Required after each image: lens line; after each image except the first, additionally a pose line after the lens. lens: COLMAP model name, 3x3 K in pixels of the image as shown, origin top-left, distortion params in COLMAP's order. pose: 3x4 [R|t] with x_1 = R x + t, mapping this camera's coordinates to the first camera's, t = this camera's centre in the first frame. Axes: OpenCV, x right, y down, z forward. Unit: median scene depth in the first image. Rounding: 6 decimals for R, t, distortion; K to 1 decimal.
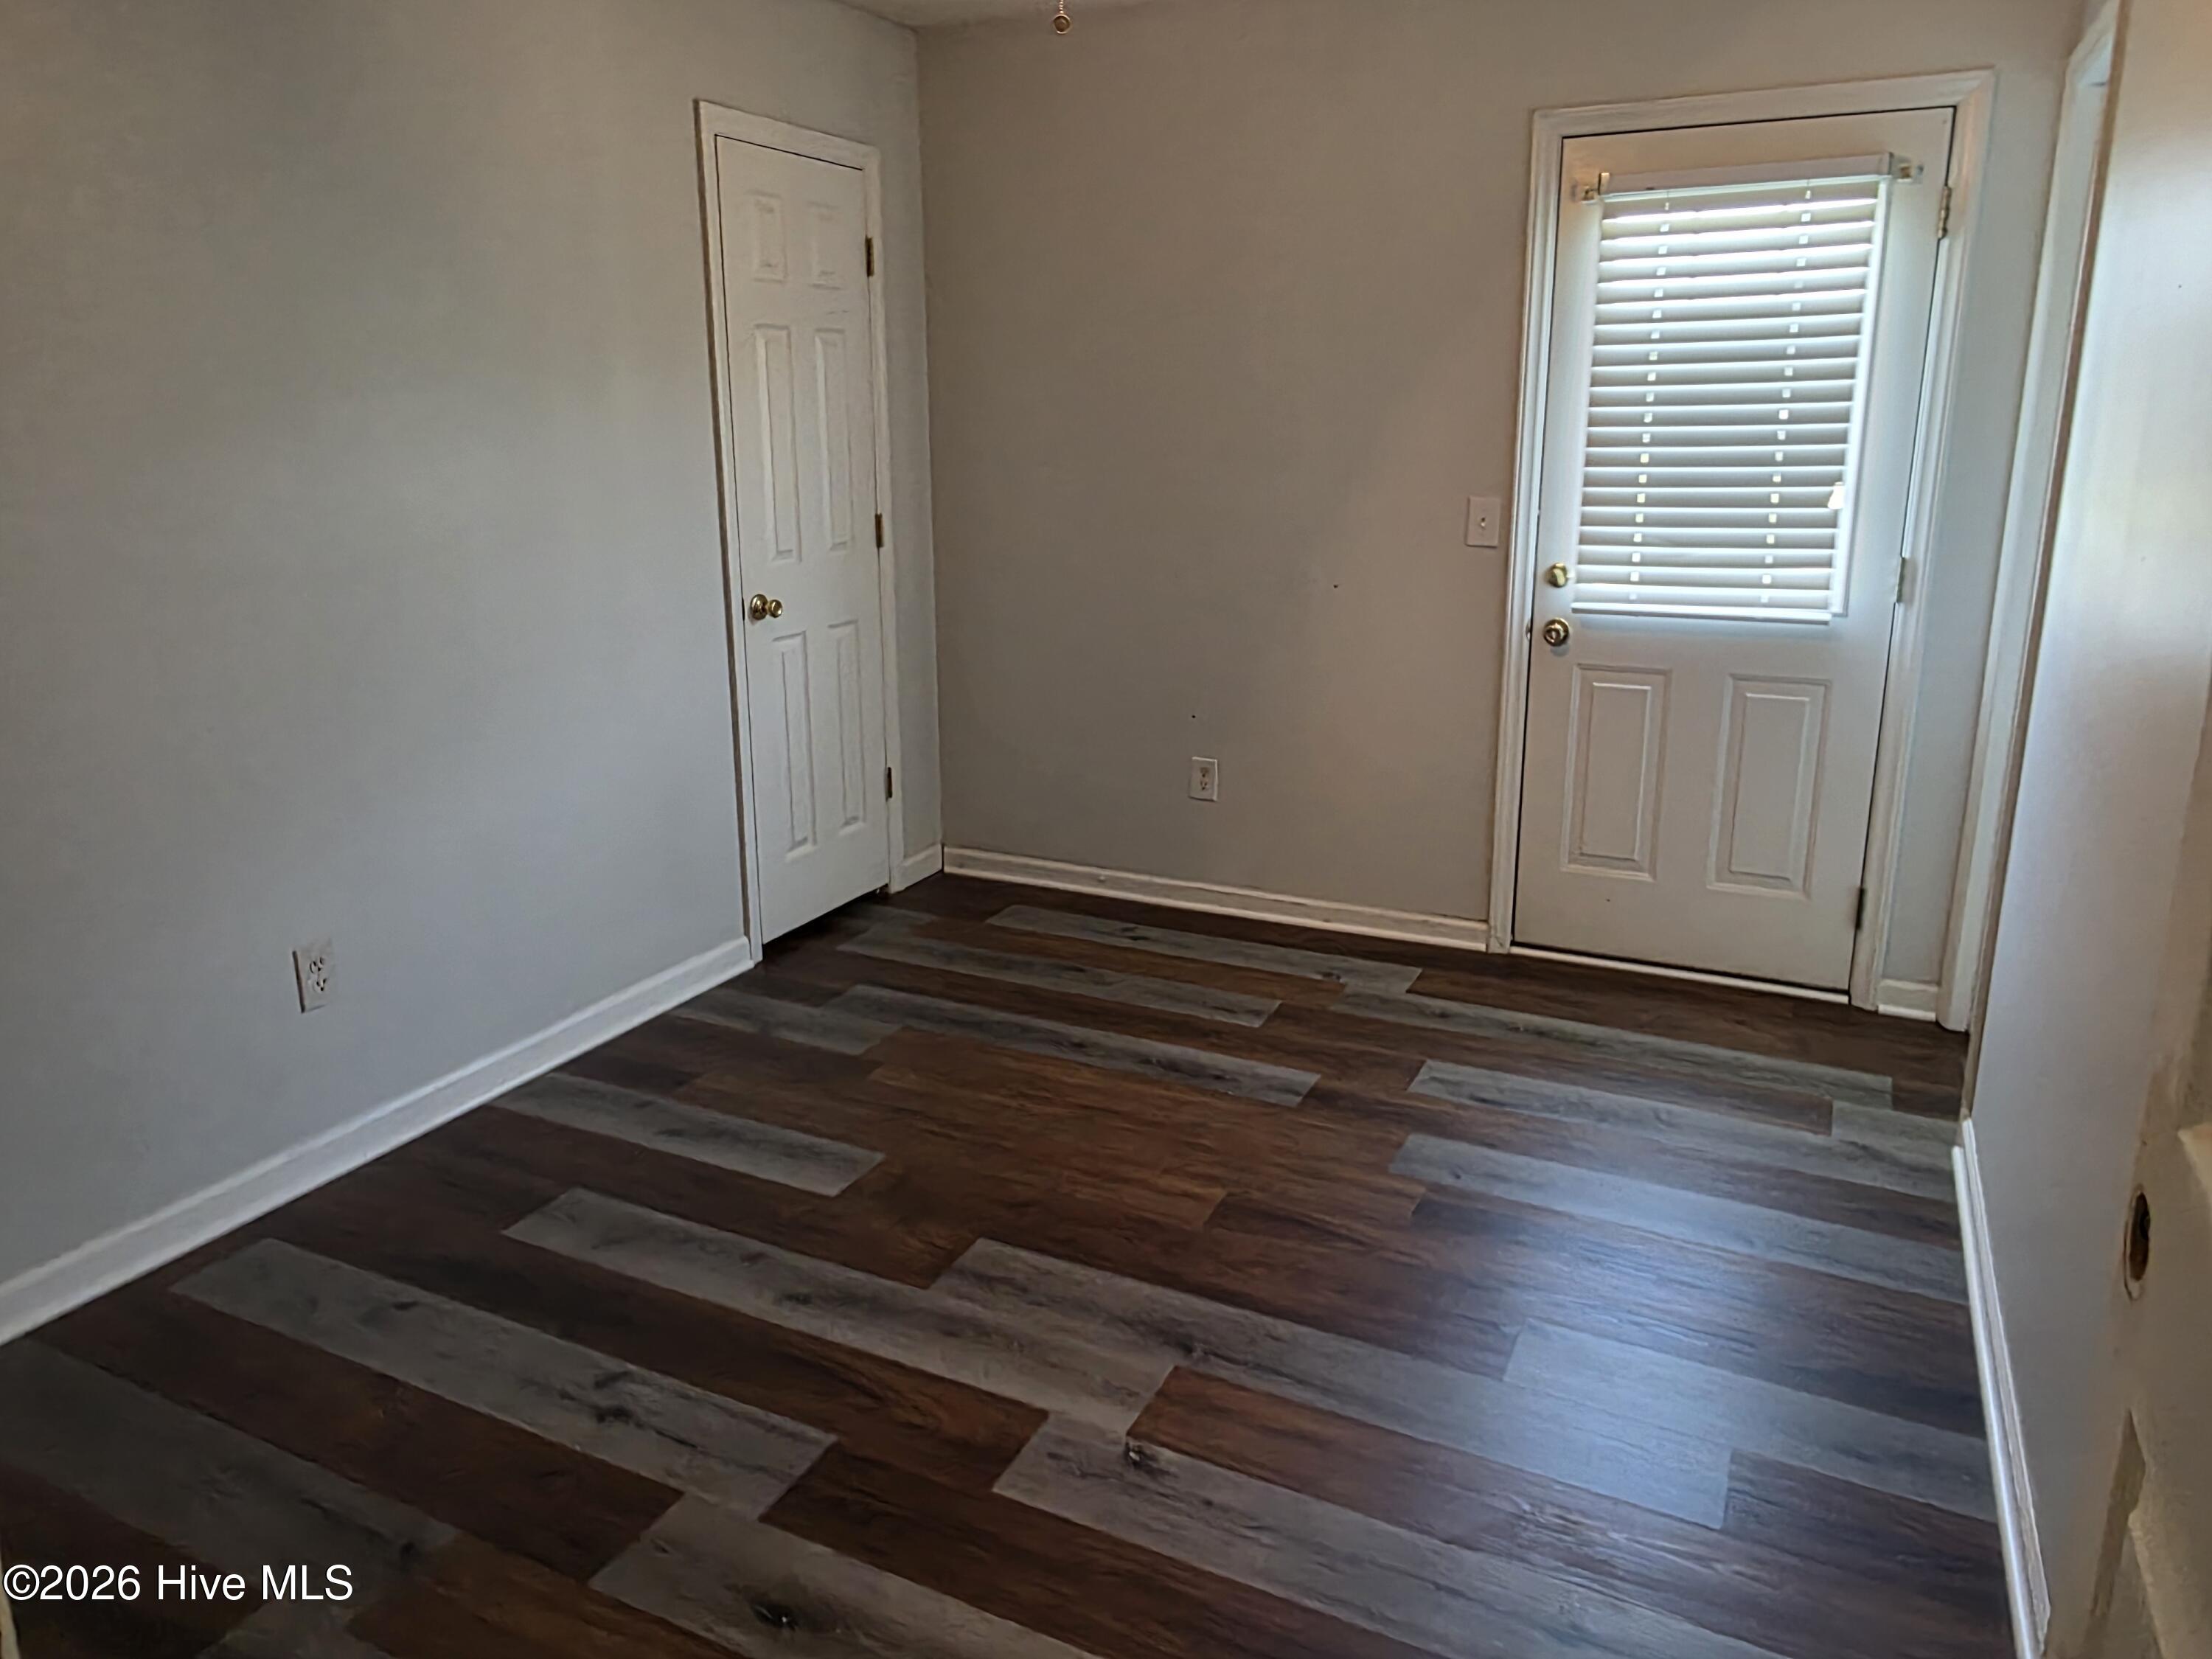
lens RADIAL K [[1513.0, 0, 1102.5], [0, 1513.0, 893.8], [0, 0, 1]] dist [0.011460, 0.000612]
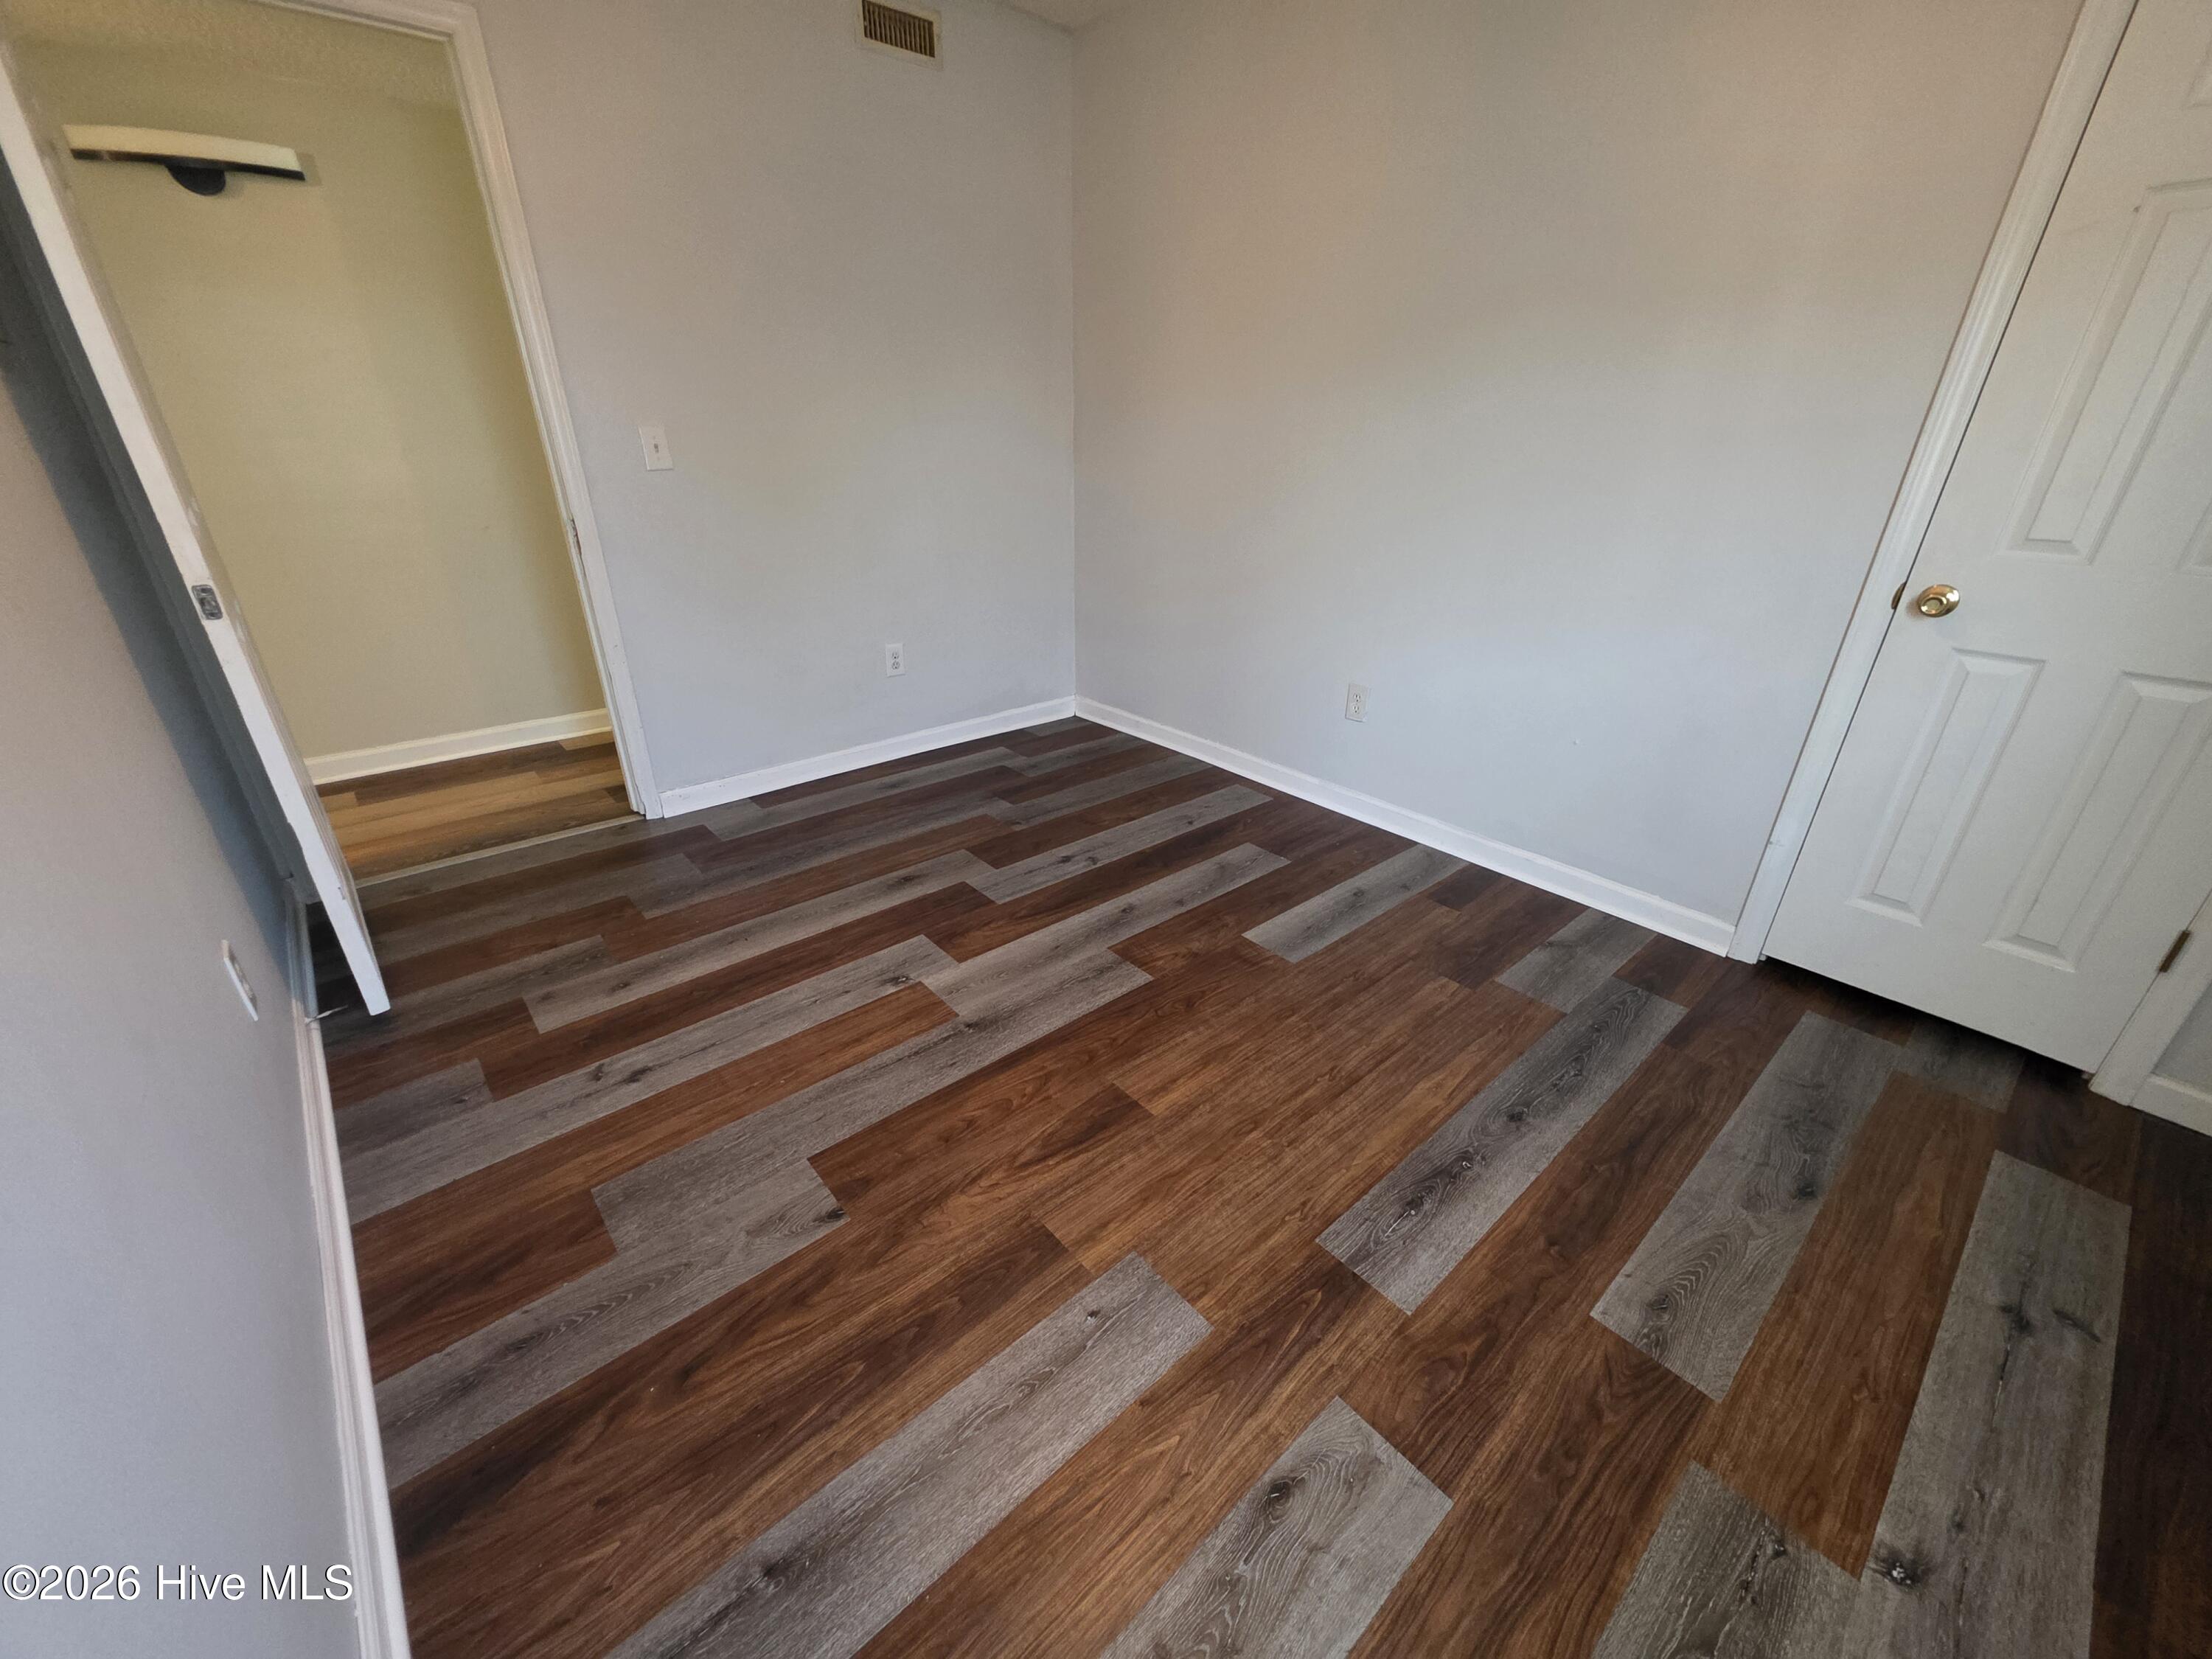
lens RADIAL K [[879.7, 0, 1074.6], [0, 879.7, 831.9], [0, 0, 1]] dist [0.001608, 0.000228]
pose [[-0.418242, 0.383569, -0.823376, 0.481024], [-0.287981, 0.803709, 0.520690, -0.240114], [0.861476, 0.454891, -0.225684, 0.894080]]
